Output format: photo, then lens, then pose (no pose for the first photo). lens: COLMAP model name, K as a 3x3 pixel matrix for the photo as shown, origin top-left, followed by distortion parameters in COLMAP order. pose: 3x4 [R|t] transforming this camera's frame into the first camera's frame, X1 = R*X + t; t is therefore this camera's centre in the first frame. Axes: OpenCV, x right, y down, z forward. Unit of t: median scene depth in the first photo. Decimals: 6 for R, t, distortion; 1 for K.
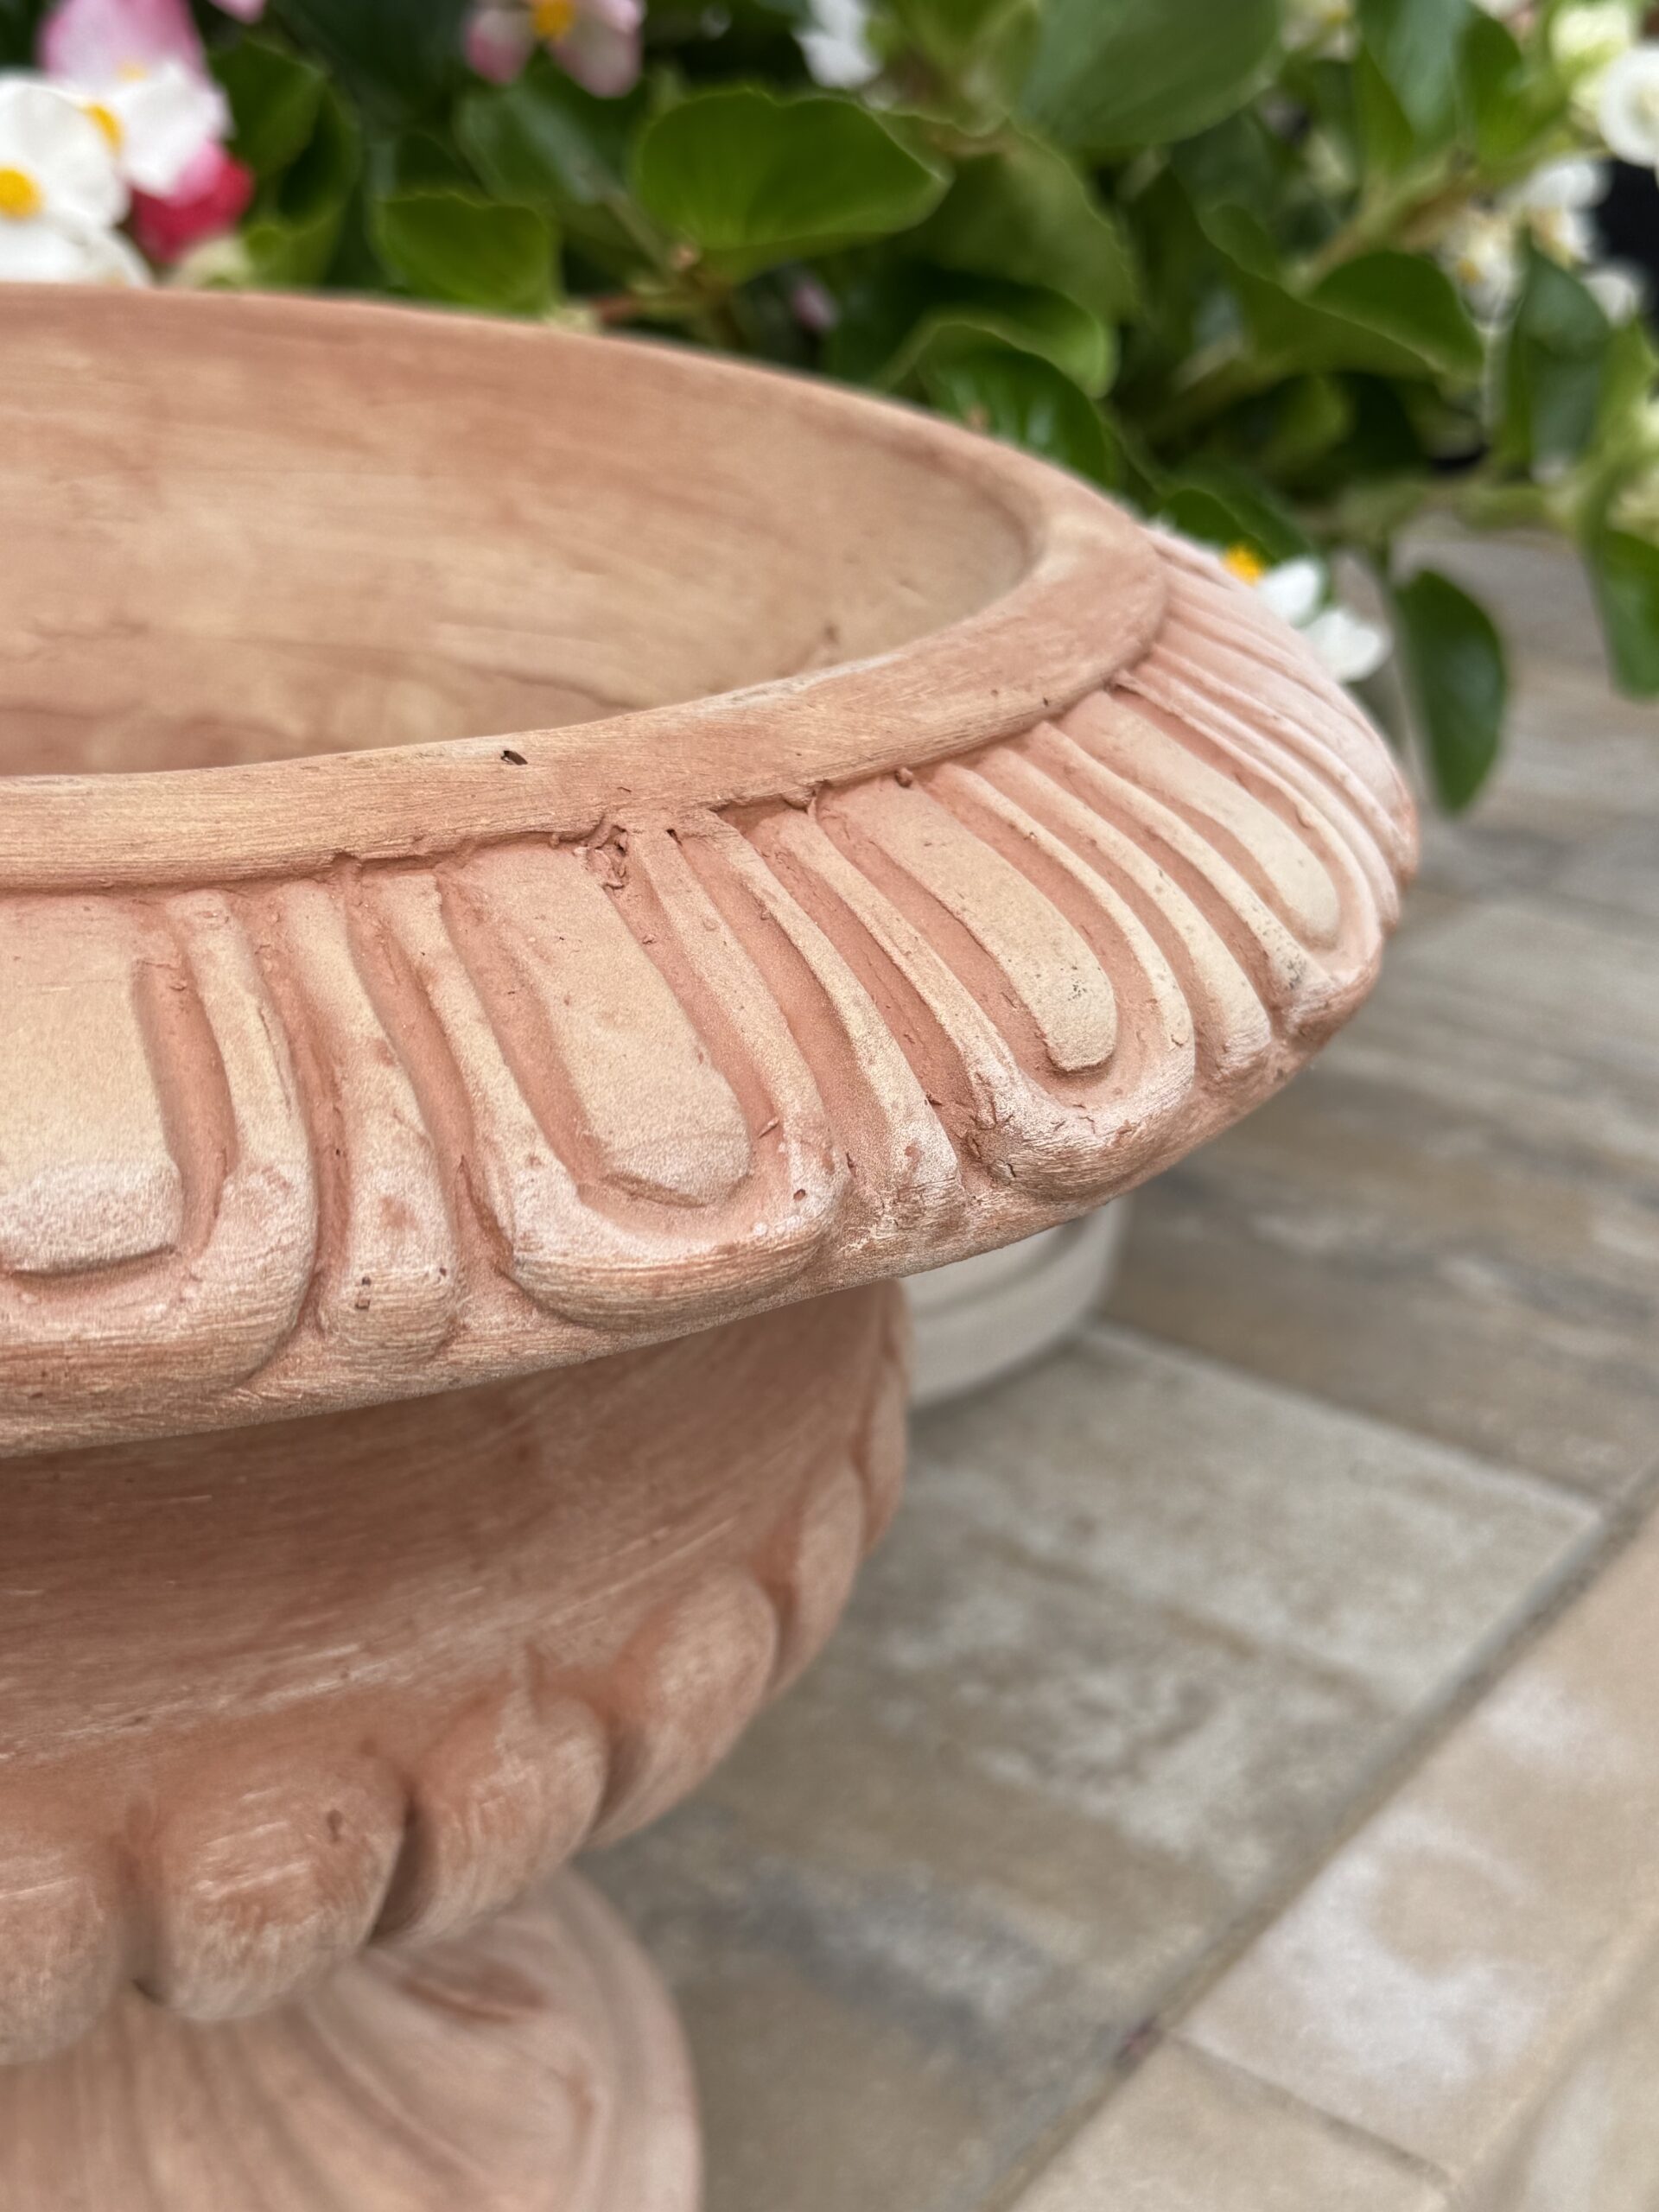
lens RADIAL K [[2701.0, 0, 853.2], [0, 2701.0, 1109.2], [0, 0, 1]] dist [0.164409, -0.456813]
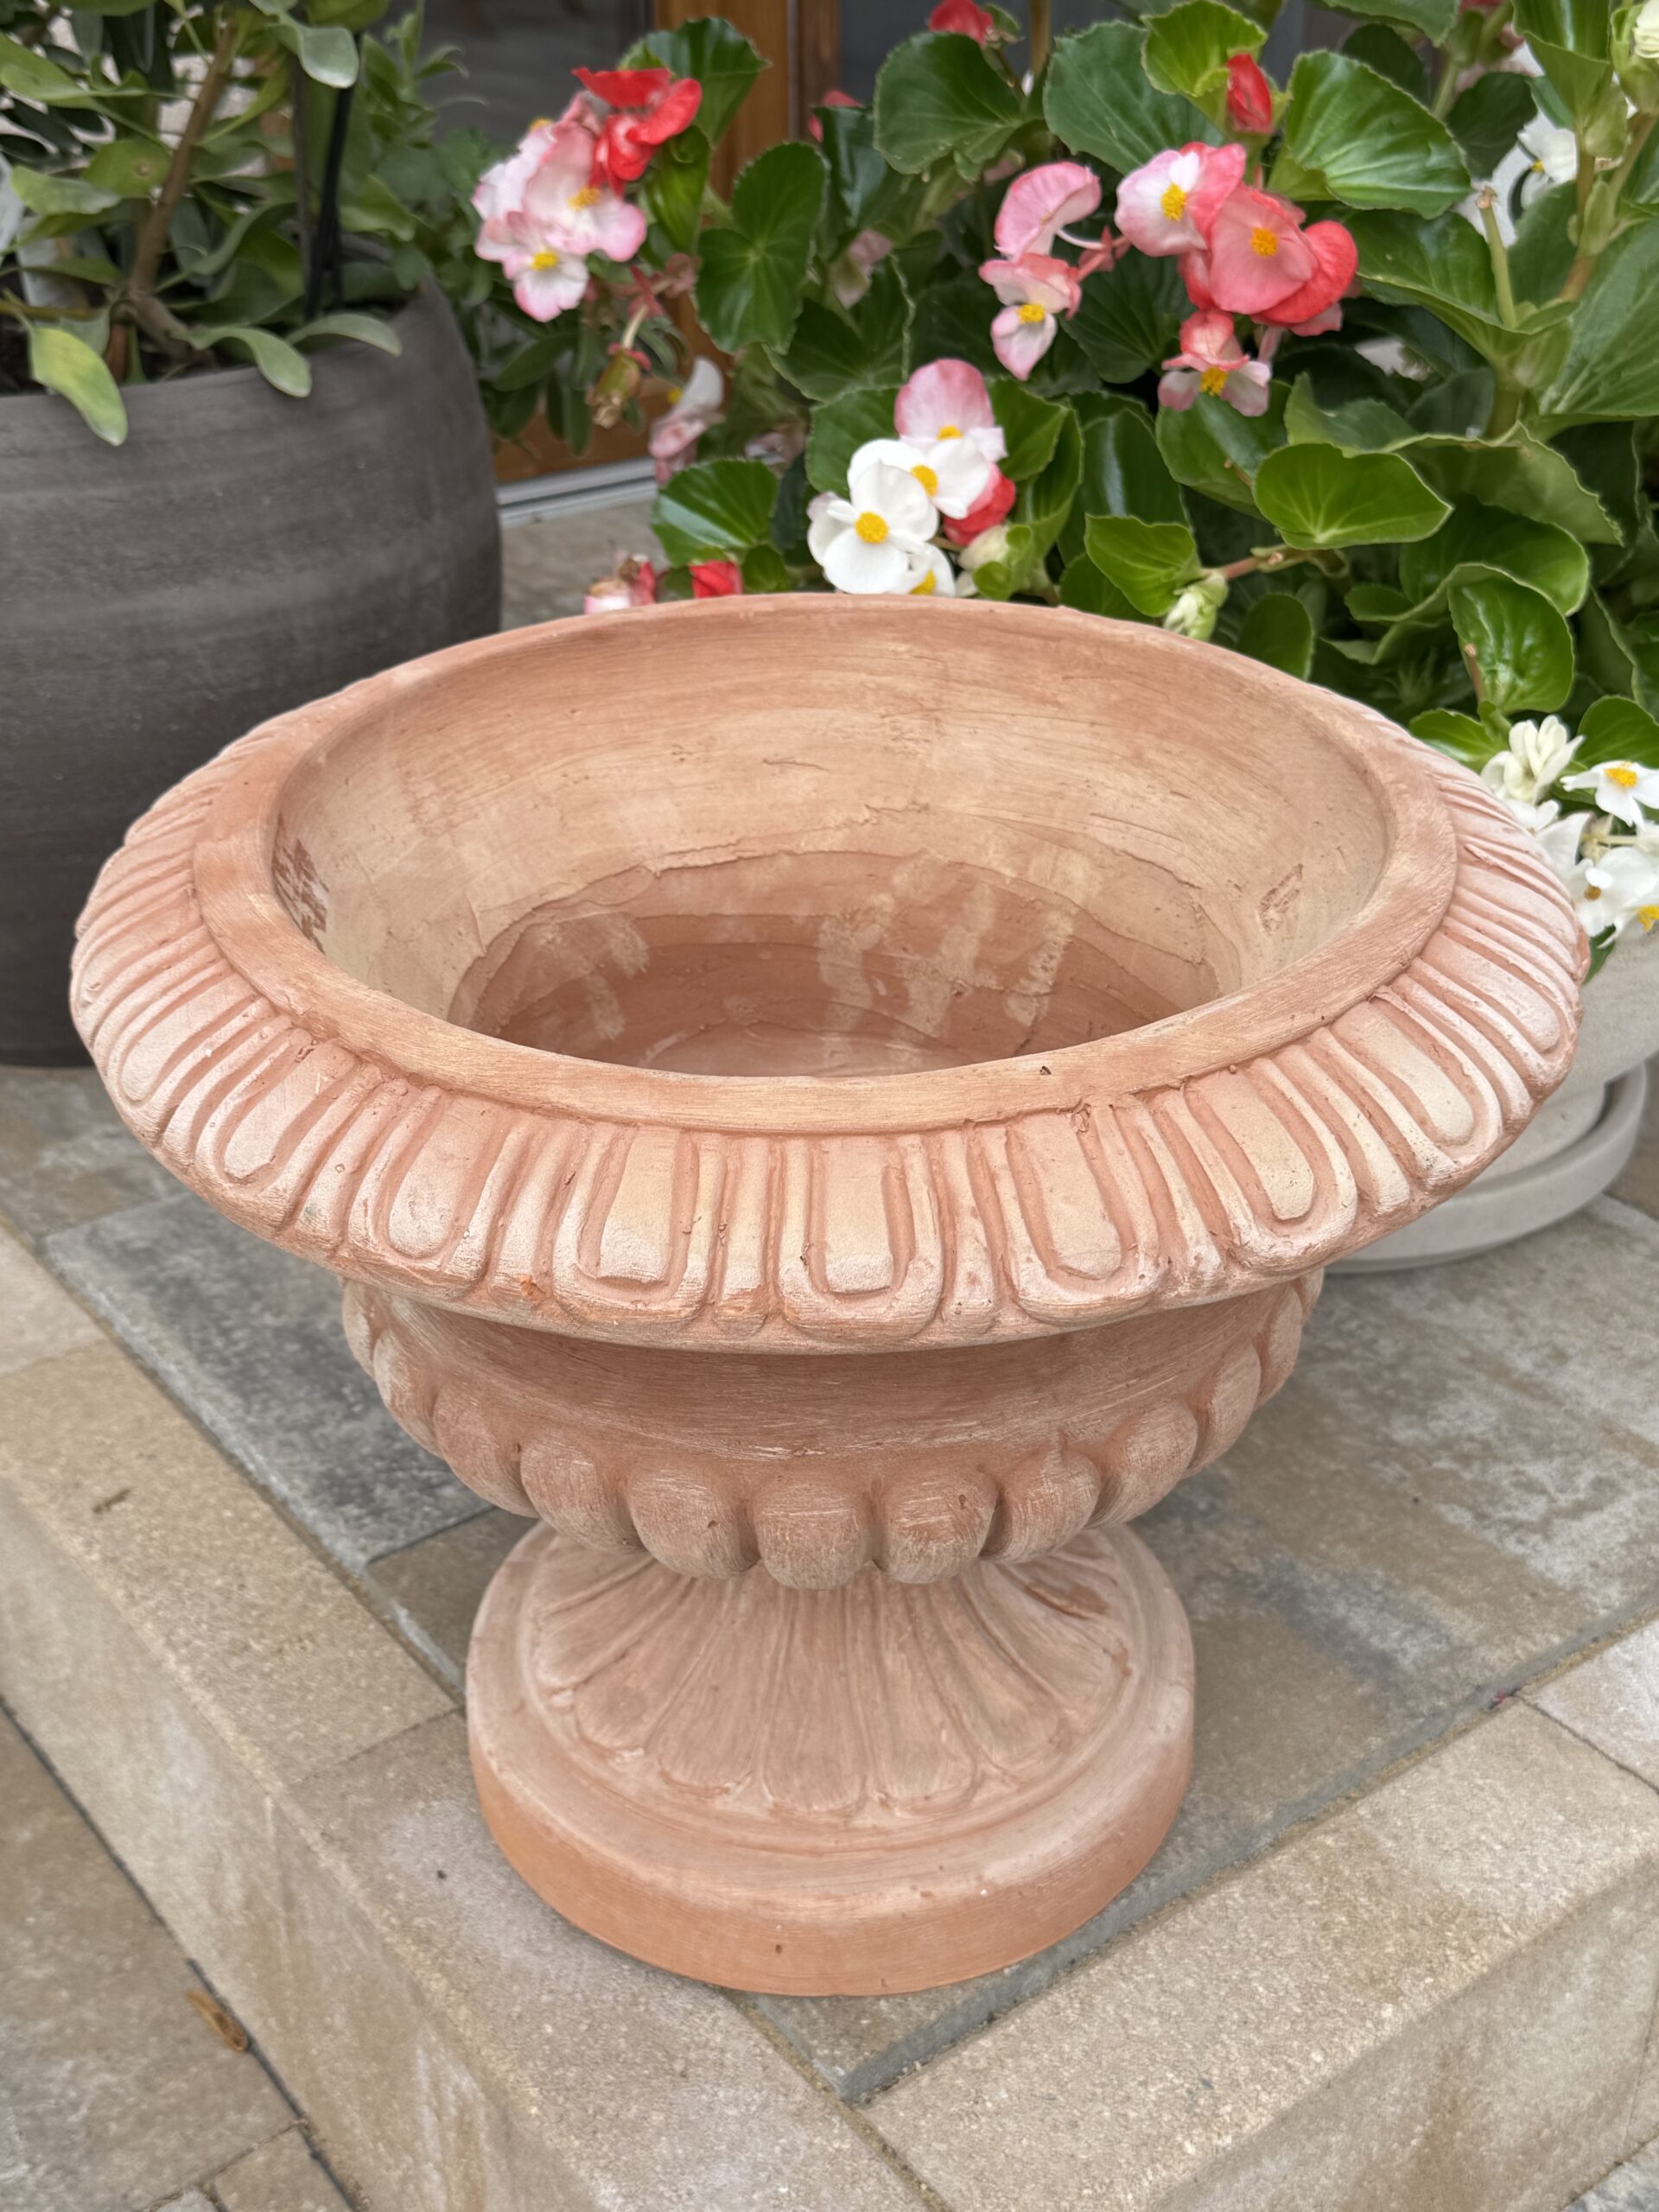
lens RADIAL K [[2701.0, 0, 853.2], [0, 2701.0, 1109.2], [0, 0, 1]] dist [0.164409, -0.456813]
pose [[0.954315, 0.085106, -0.286426, 0.356579], [-0.051572, 0.991108, 0.122661, -0.344314], [0.294319, -0.102286, 0.950218, -1.169164]]
